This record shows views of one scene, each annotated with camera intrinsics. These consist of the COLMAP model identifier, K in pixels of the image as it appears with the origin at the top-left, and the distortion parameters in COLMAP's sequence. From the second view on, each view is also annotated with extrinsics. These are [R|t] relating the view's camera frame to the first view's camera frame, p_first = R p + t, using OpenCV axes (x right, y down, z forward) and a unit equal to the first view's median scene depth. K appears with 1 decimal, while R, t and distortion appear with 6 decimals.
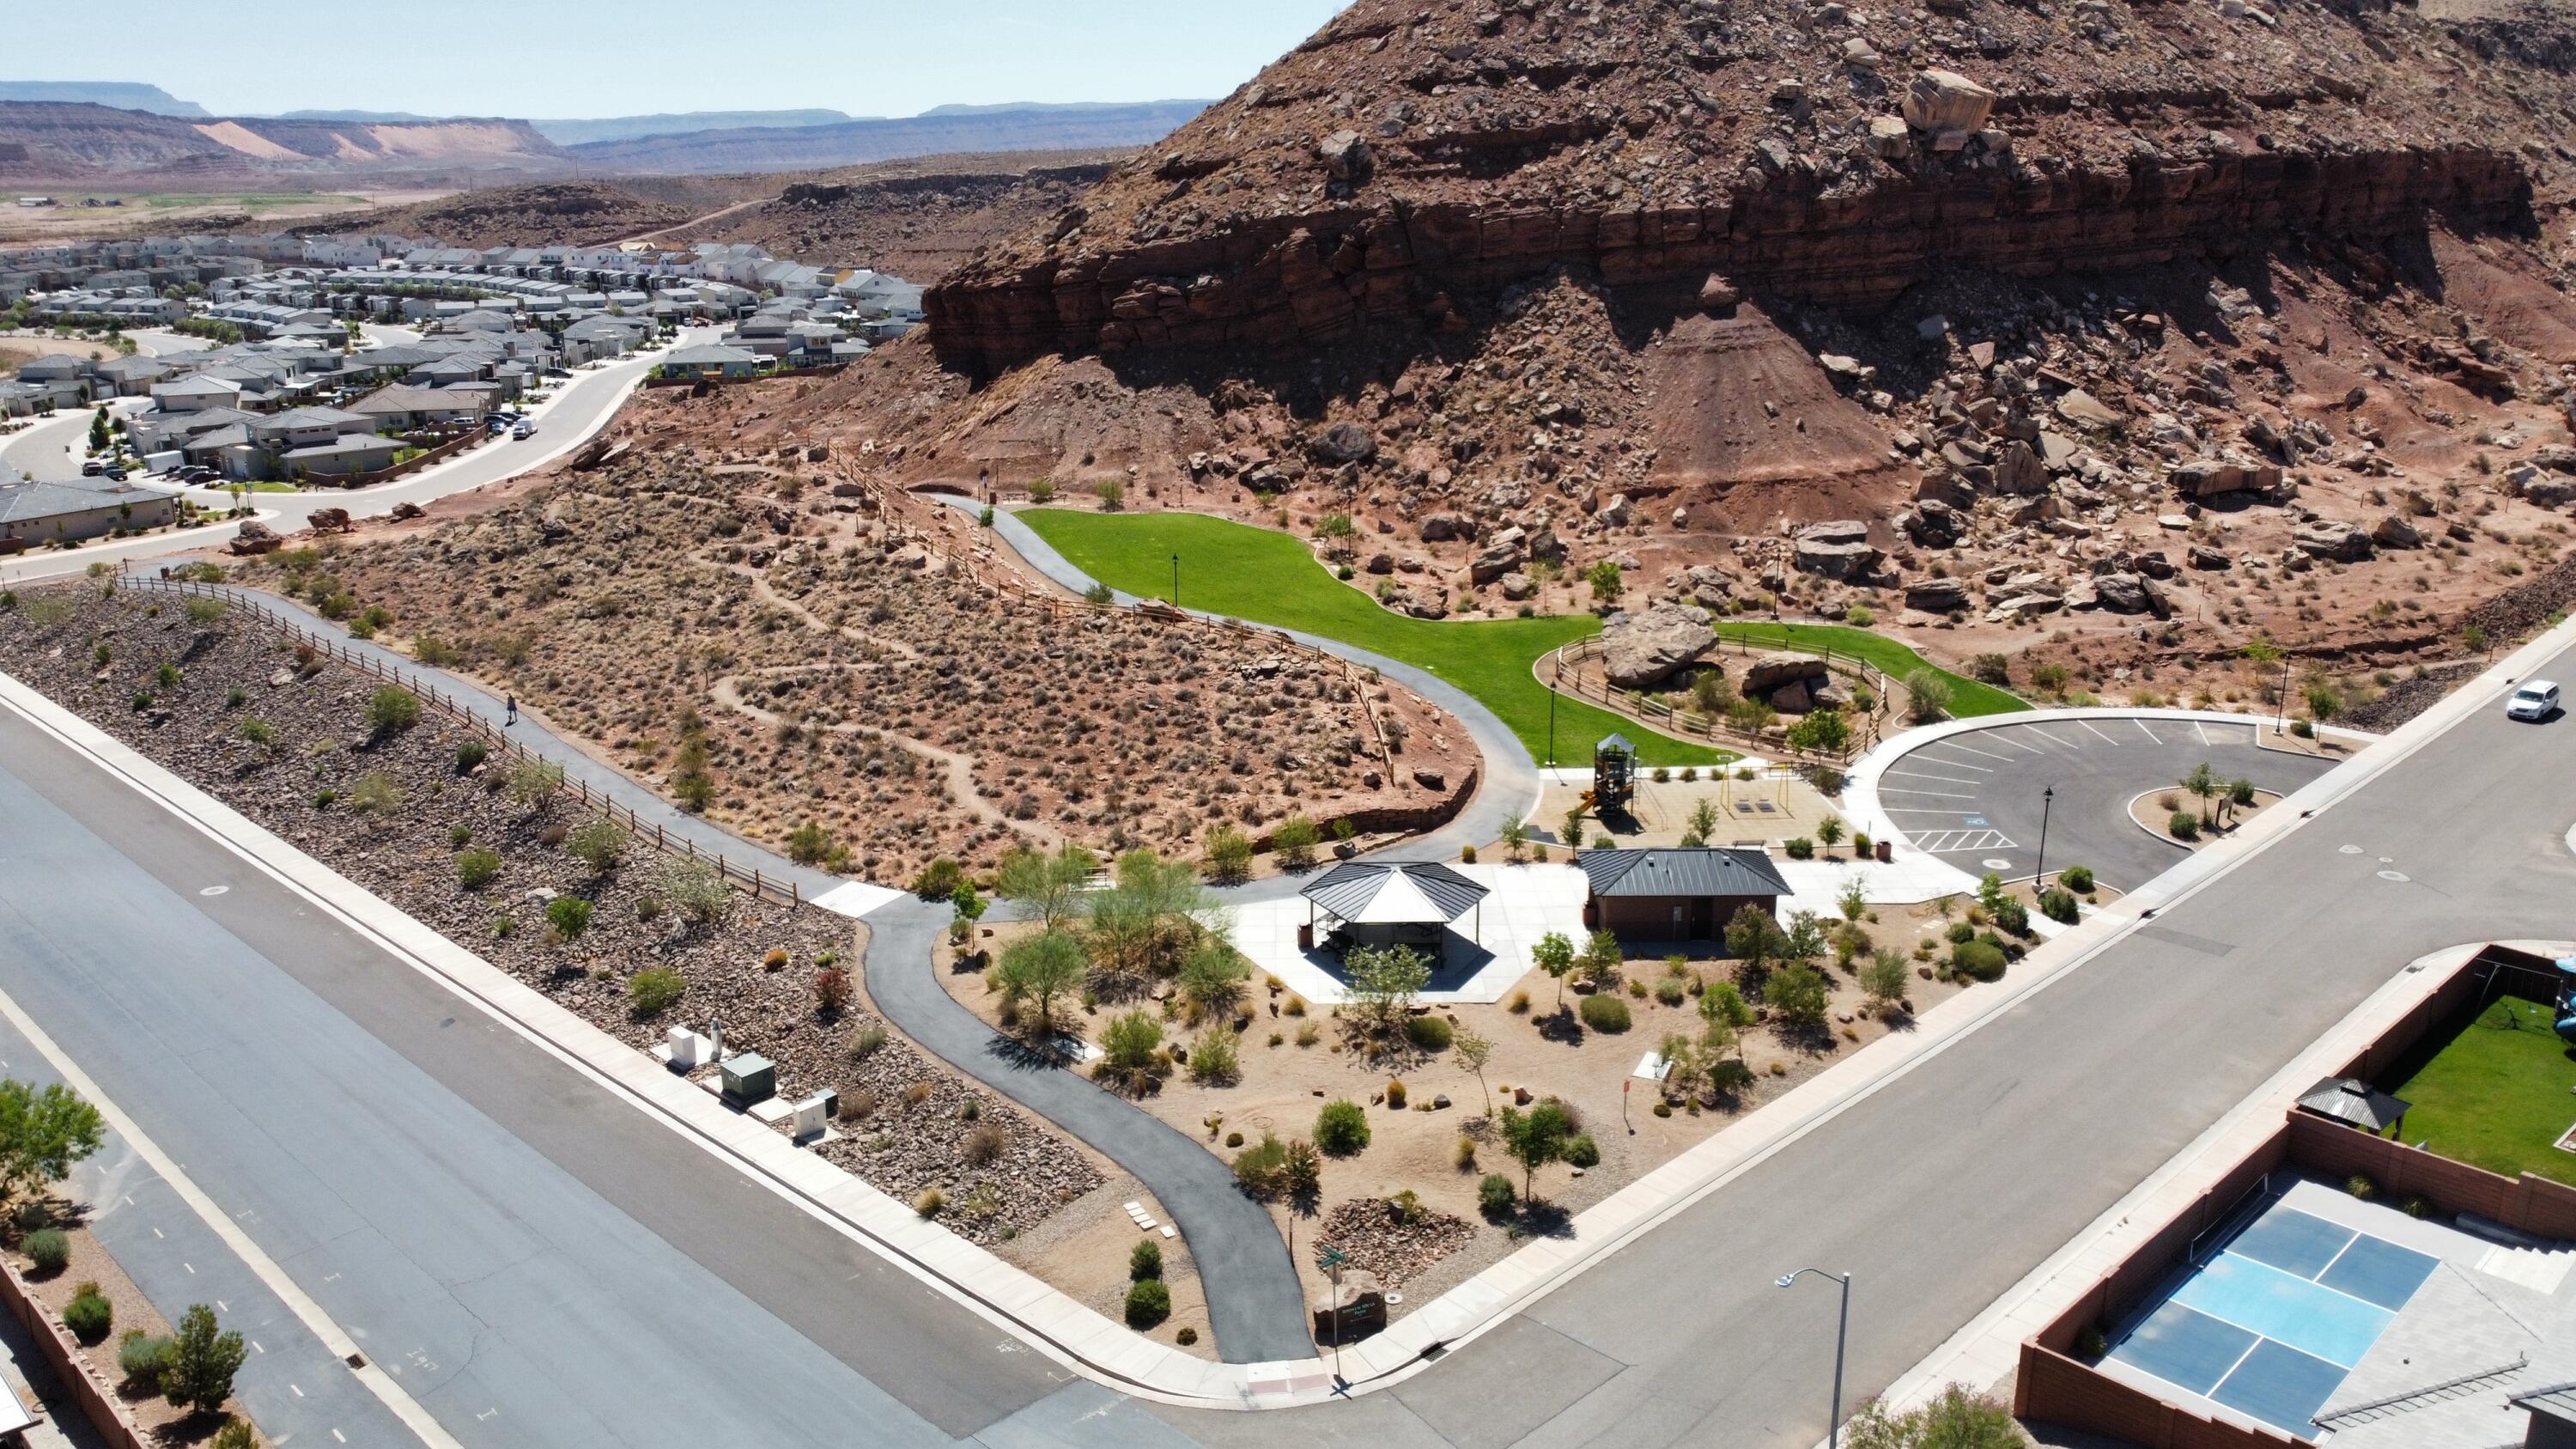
lens RADIAL K [[1941.4, 0, 1288.0], [0, 1941.4, 724.5], [0, 0, 1]] dist [0.000133, -0.008087]
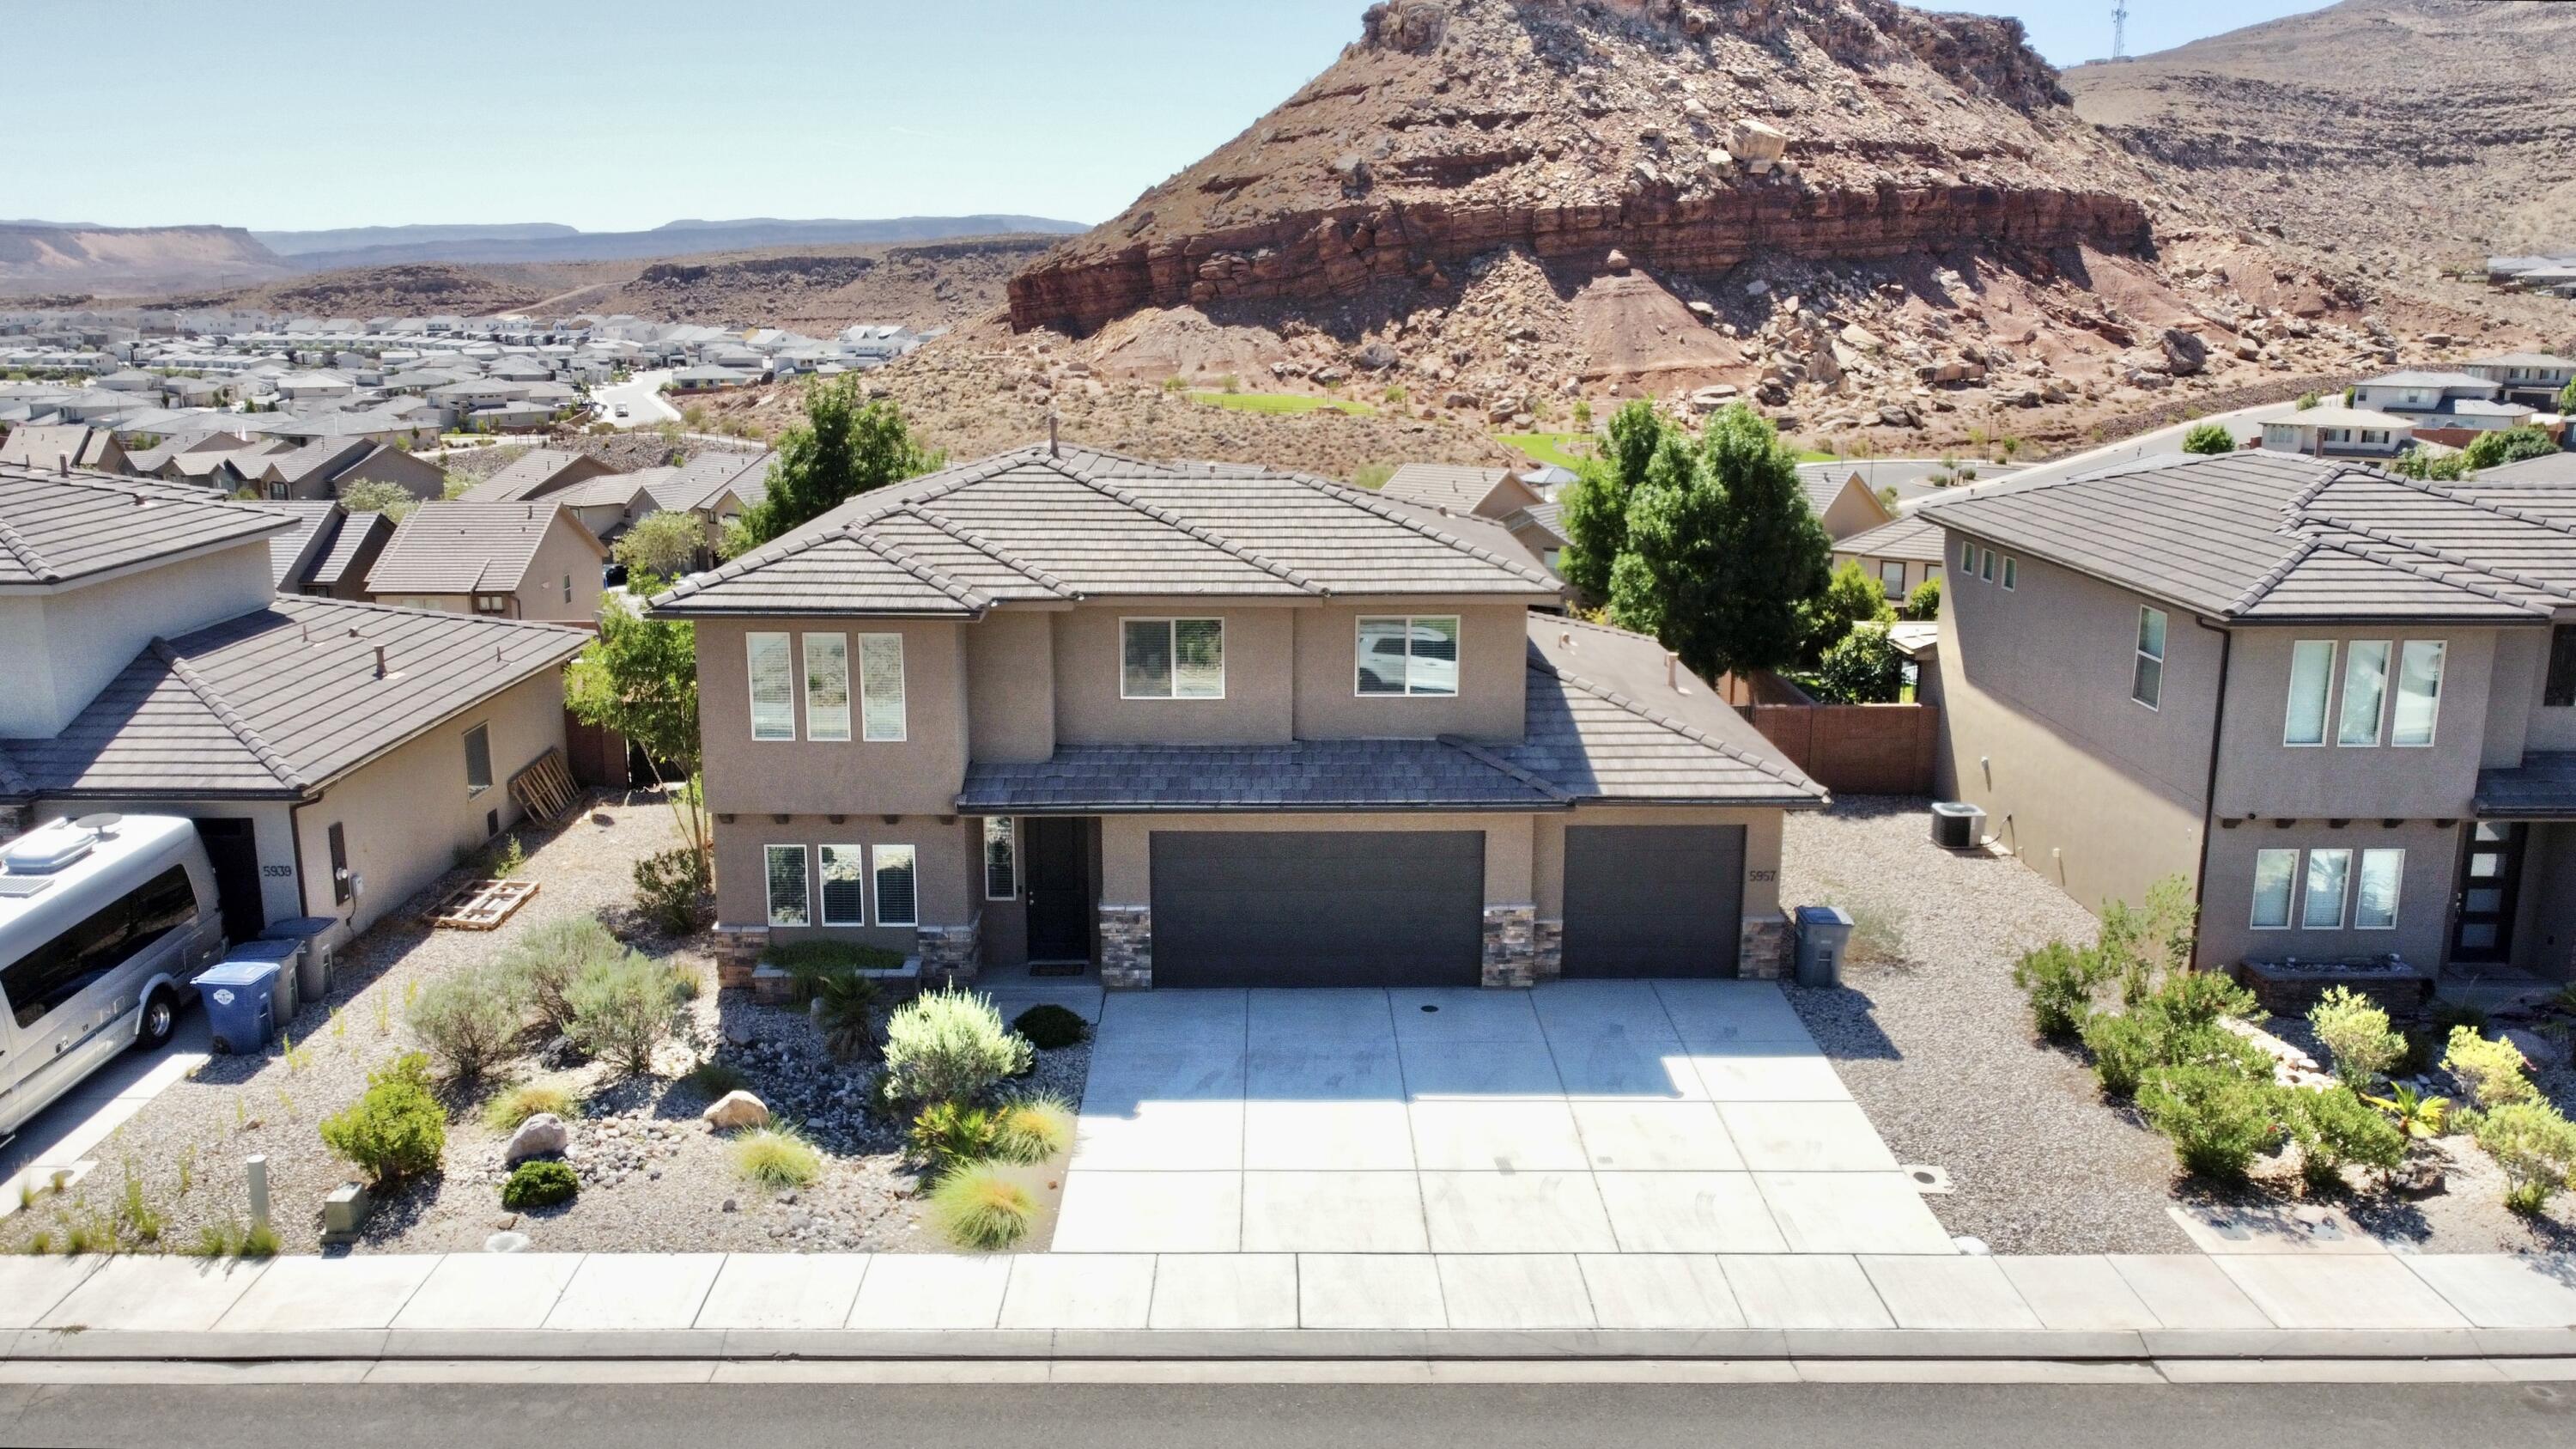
lens RADIAL K [[1974.9, 0, 1292.4], [0, 1974.9, 724.7], [0, 0, 1]] dist [-0.001473, -0.001528]
pose [[0.991688, -0.021566, 0.126847, -0.211358], [0.029413, 0.997746, -0.060320, 0.203253], [-0.125261, 0.063549, 0.990086, -0.412746]]
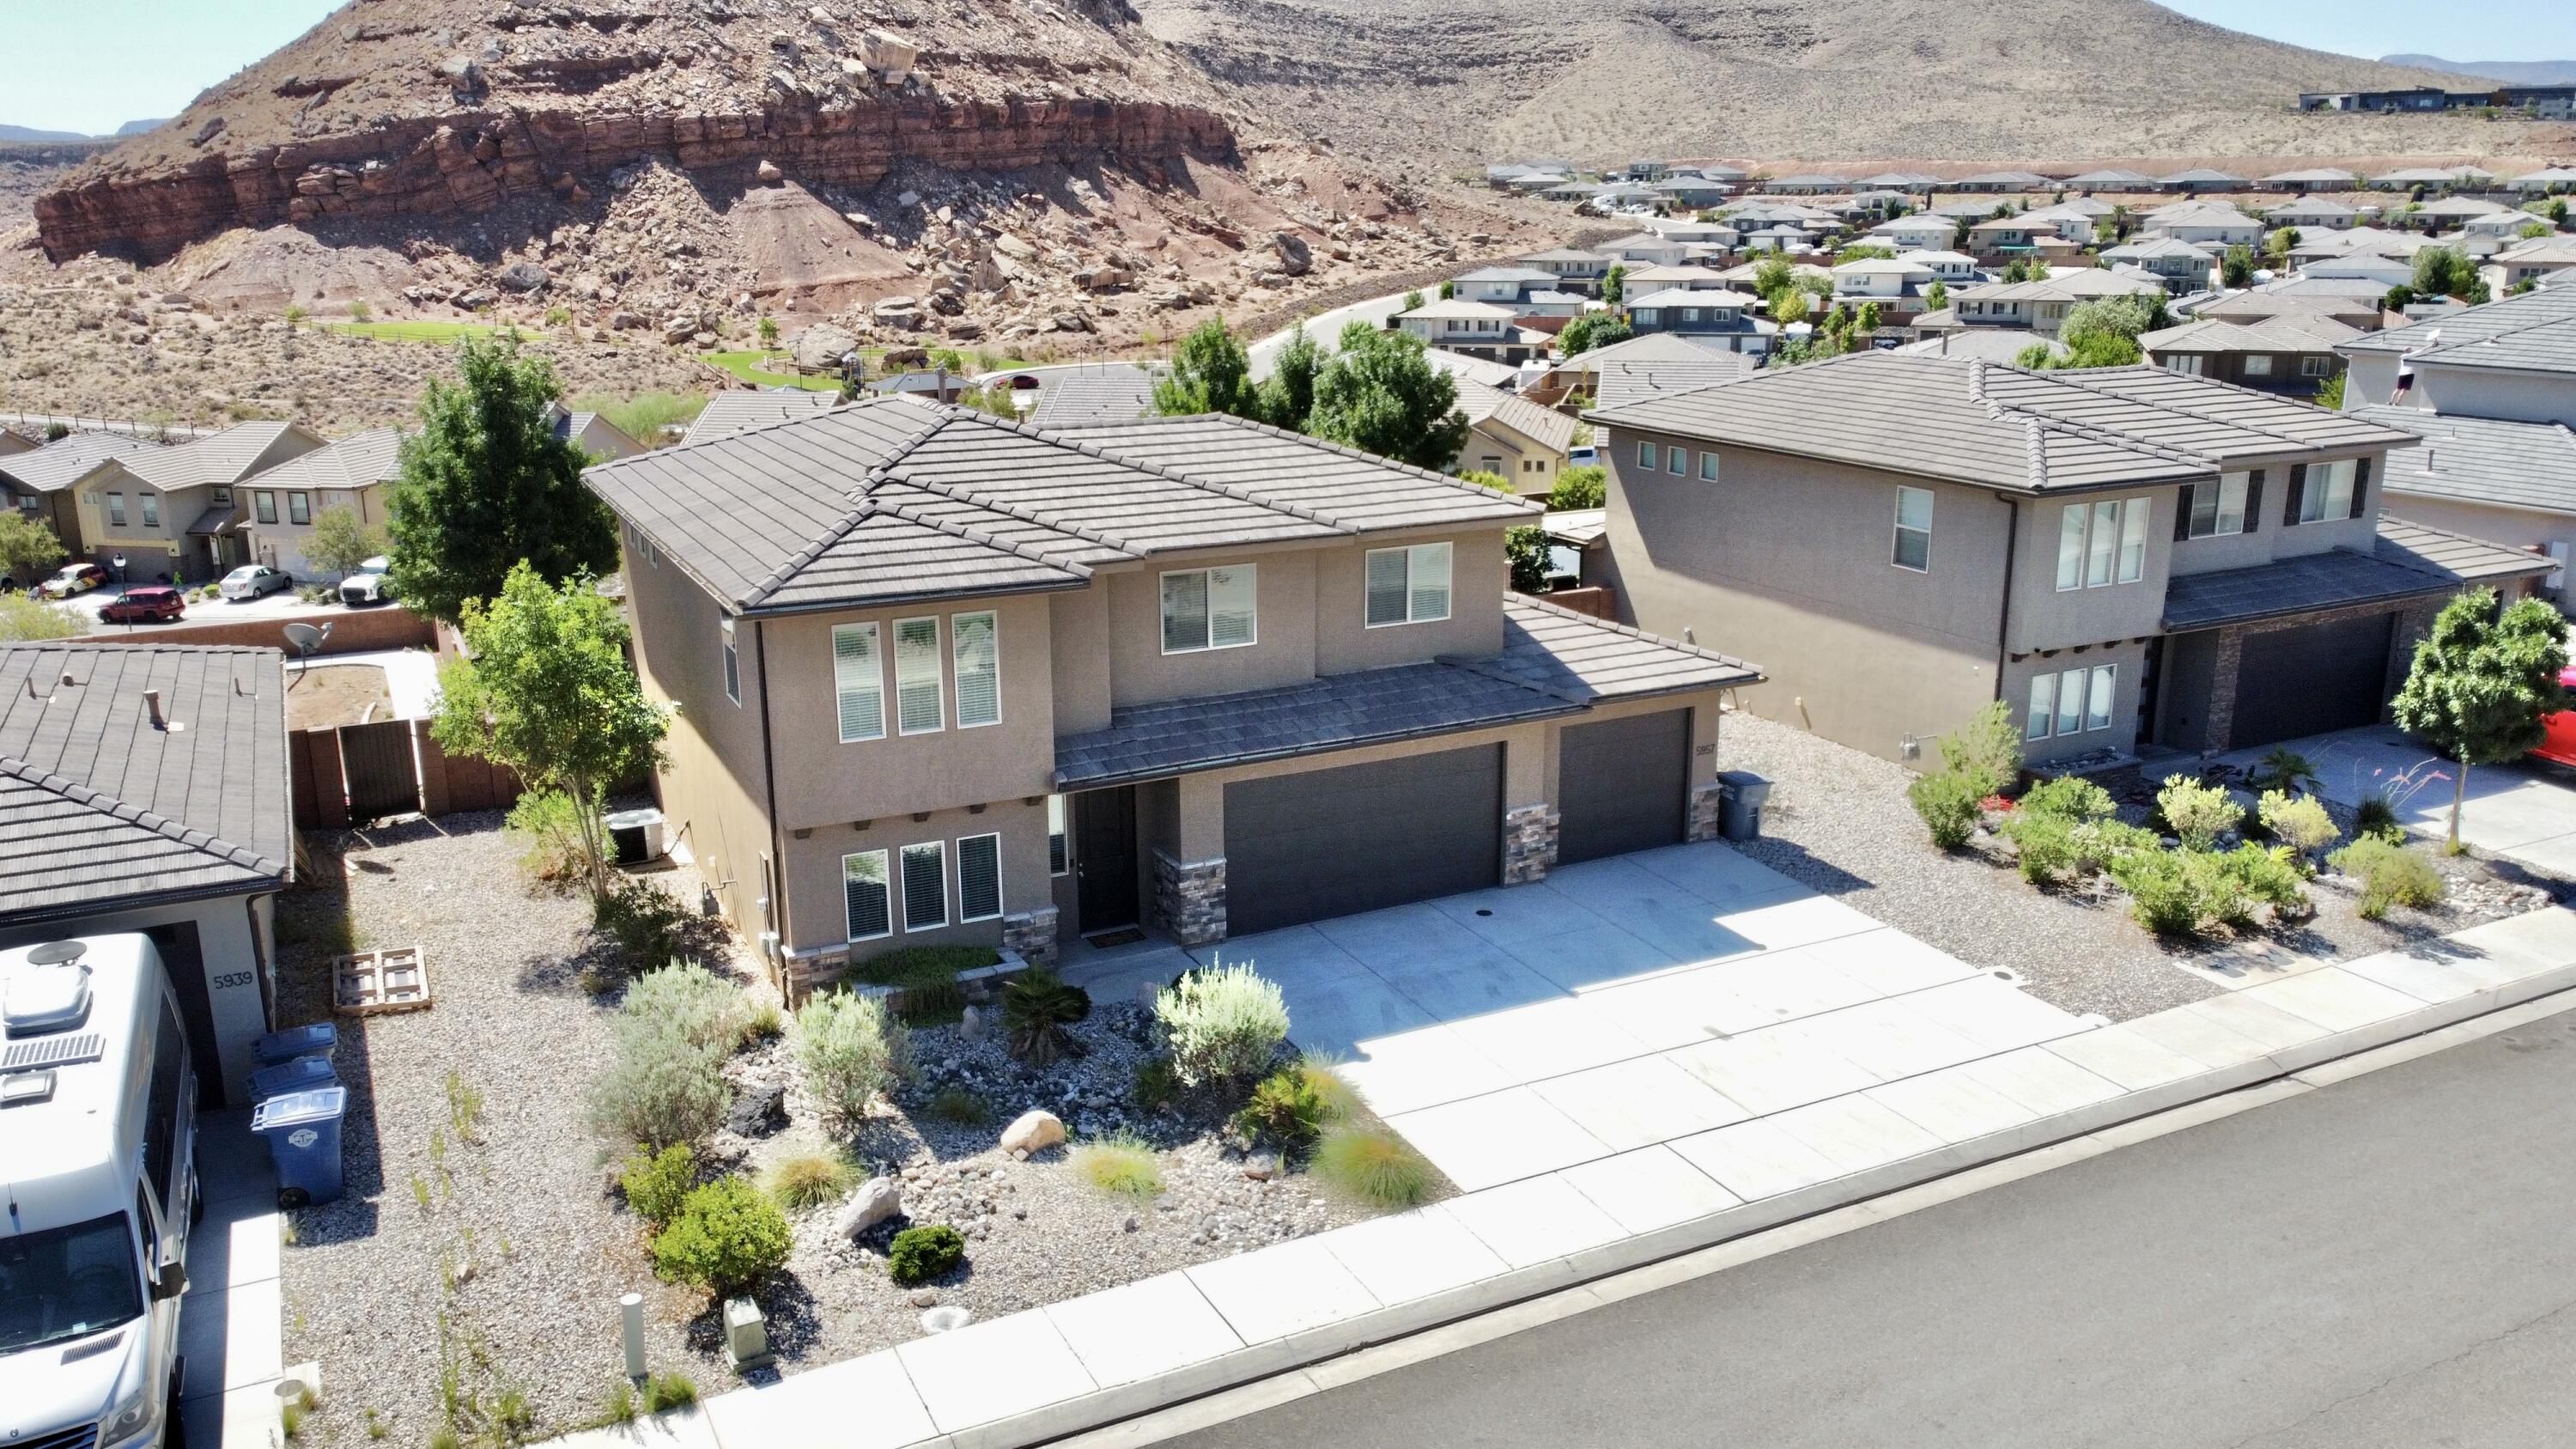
lens RADIAL K [[1942.6, 0, 1298.3], [0, 1942.6, 727.7], [0, 0, 1]] dist [-0.003280, -0.012460]
pose [[0.832185, -0.146820, 0.534707, -0.272085], [0.154561, 0.987509, 0.030601, 0.194769], [-0.532521, 0.057179, 0.844483, -0.391330]]
